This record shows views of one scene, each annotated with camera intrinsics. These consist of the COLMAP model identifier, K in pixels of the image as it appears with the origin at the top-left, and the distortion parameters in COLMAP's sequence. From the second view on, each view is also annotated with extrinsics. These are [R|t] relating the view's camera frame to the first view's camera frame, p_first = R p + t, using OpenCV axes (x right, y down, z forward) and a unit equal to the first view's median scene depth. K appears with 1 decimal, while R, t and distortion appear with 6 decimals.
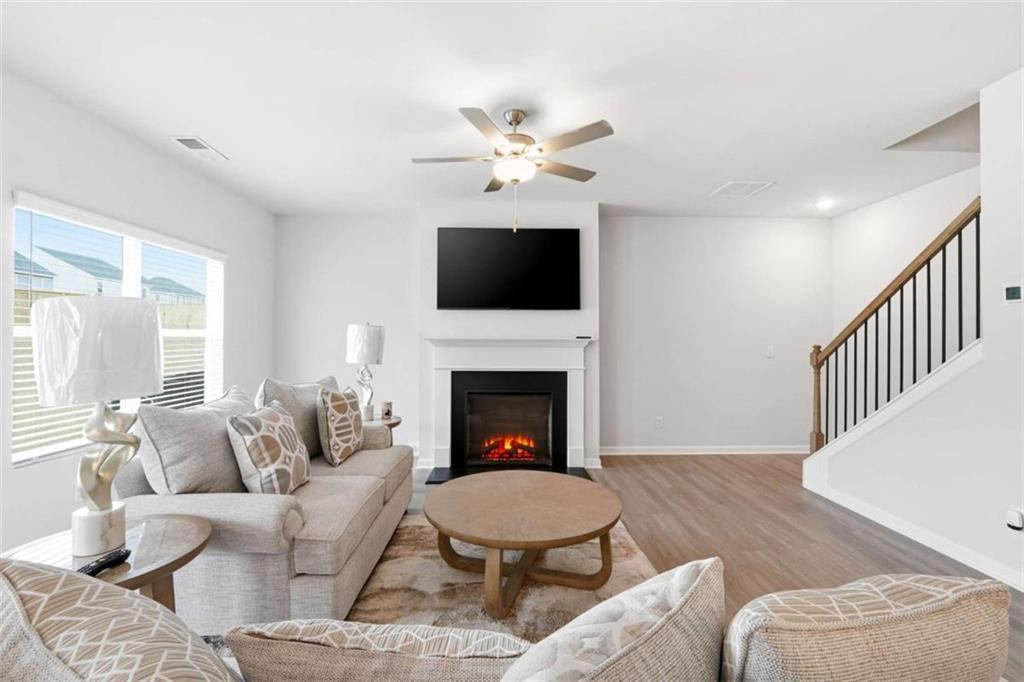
lens RADIAL K [[438.3, 0, 514.0], [0, 438.3, 338.9], [0, 0, 1]] dist [-0.022639, 0.000091]
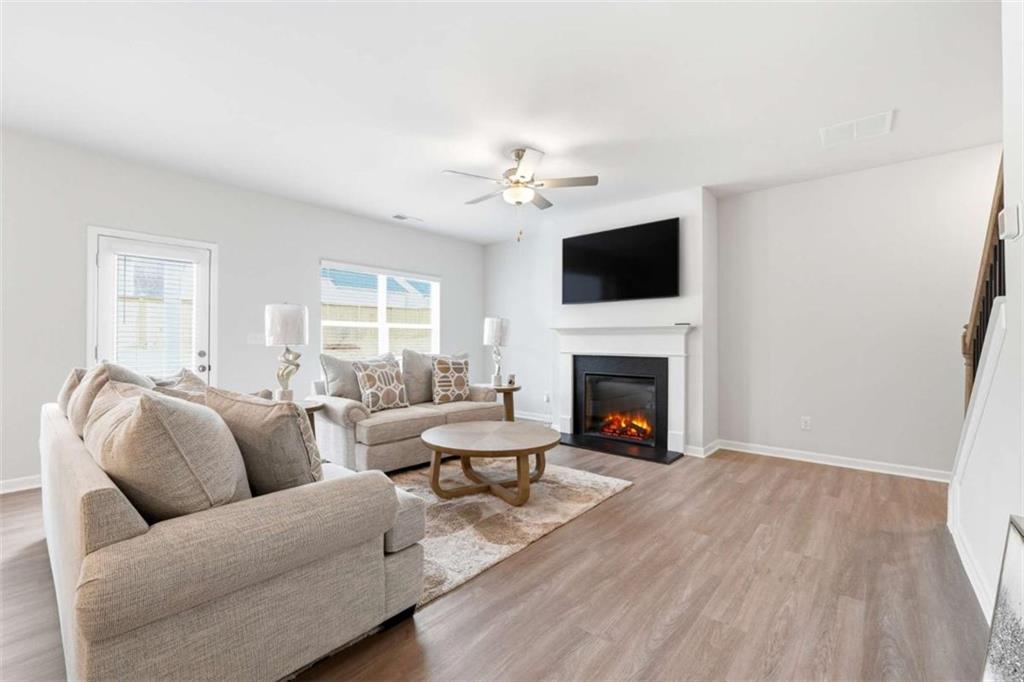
lens RADIAL K [[438.3, 0, 514.0], [0, 438.3, 338.9], [0, 0, 1]] dist [-0.022639, 0.000091]
pose [[0.741731, -0.002654, -0.670692, 0.584372], [0.001595, 0.999996, -0.002193, 0.034705], [0.670695, 0.000556, 0.741733, -0.004321]]
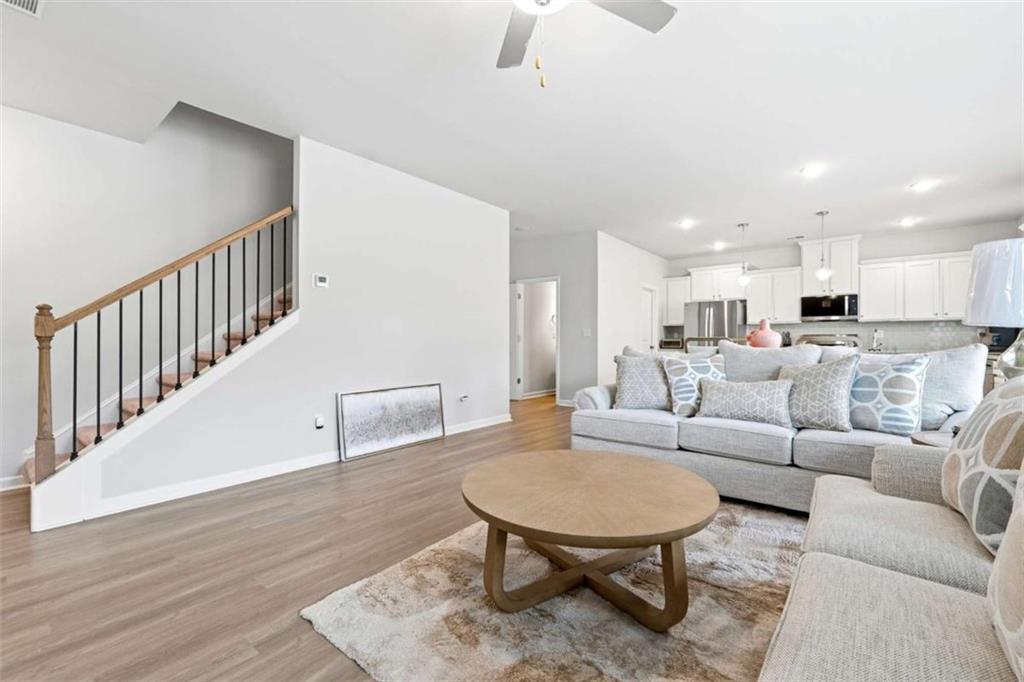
lens RADIAL K [[438.3, 0, 514.0], [0, 438.3, 338.9], [0, 0, 1]] dist [-0.022639, 0.000091]
pose [[-0.766163, 0.003876, 0.642634, -0.232117], [0.003164, 0.999992, -0.002259, 0.064894], [-0.642638, 0.000303, -0.766170, 0.974830]]
